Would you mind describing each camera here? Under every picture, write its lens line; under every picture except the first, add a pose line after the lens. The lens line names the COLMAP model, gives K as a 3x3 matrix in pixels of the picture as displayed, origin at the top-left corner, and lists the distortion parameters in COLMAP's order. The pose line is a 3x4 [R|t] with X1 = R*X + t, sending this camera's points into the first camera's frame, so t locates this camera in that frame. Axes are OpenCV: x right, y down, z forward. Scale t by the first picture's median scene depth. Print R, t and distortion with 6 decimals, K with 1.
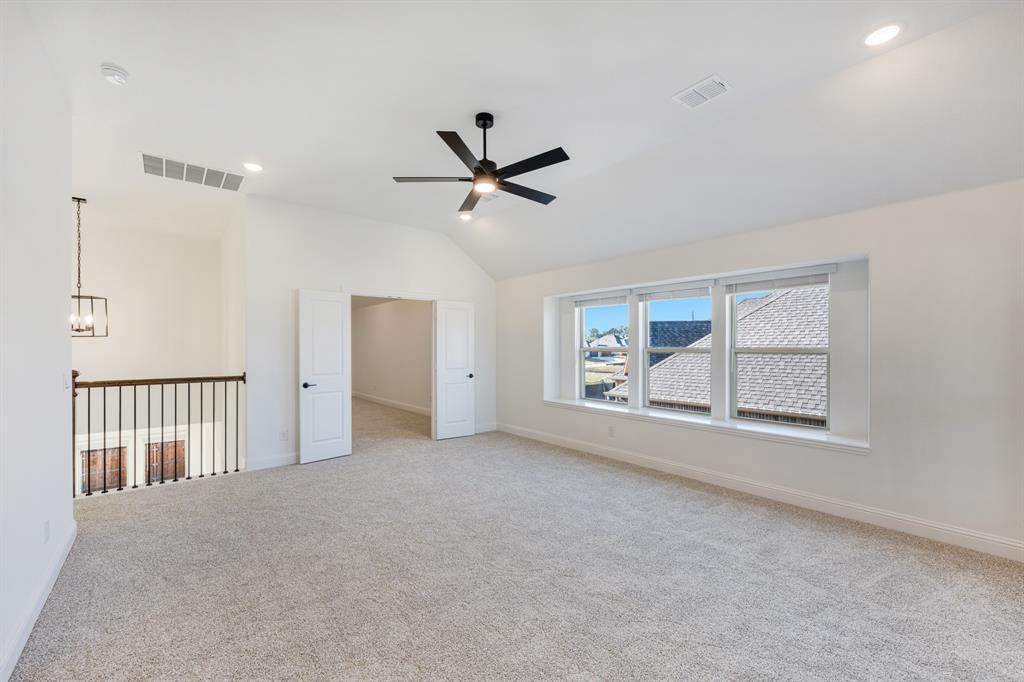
lens RADIAL K [[418.6, 0, 514.0], [0, 418.6, 348.8], [0, 0, 1]] dist [-0.004389, -0.000558]
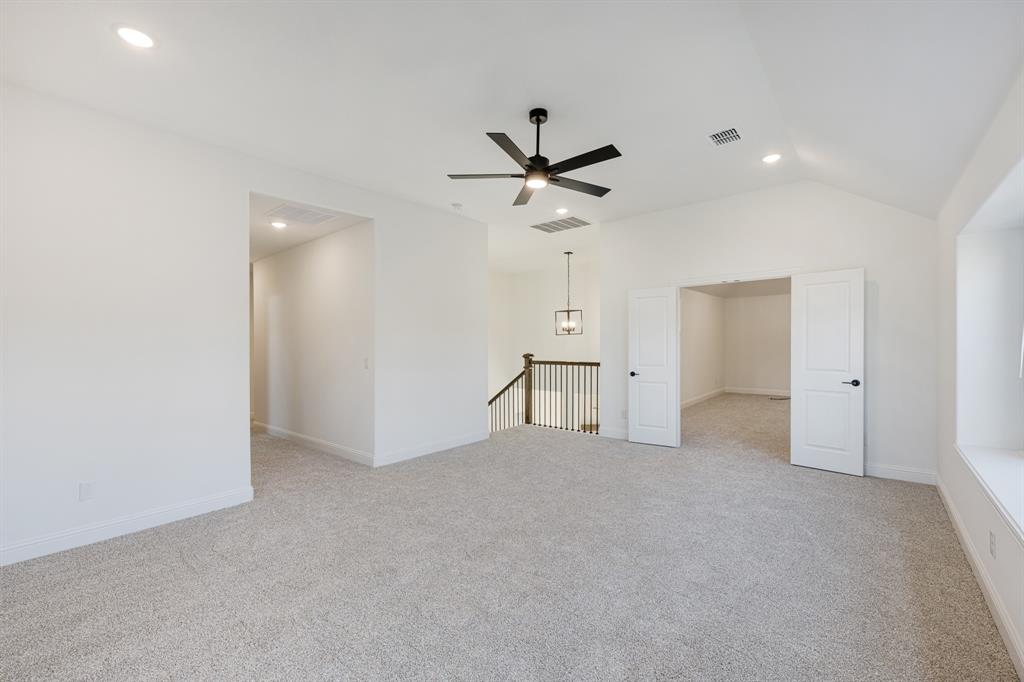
lens RADIAL K [[418.6, 0, 512.7], [0, 418.6, 339.5], [0, 0, 1]] dist [-0.004389, -0.000558]
pose [[0.169139, -0.005124, -0.985579, 0.580109], [0.004615, 0.999980, -0.004407, -0.002355], [0.985581, -0.003803, 0.169159, 0.490980]]
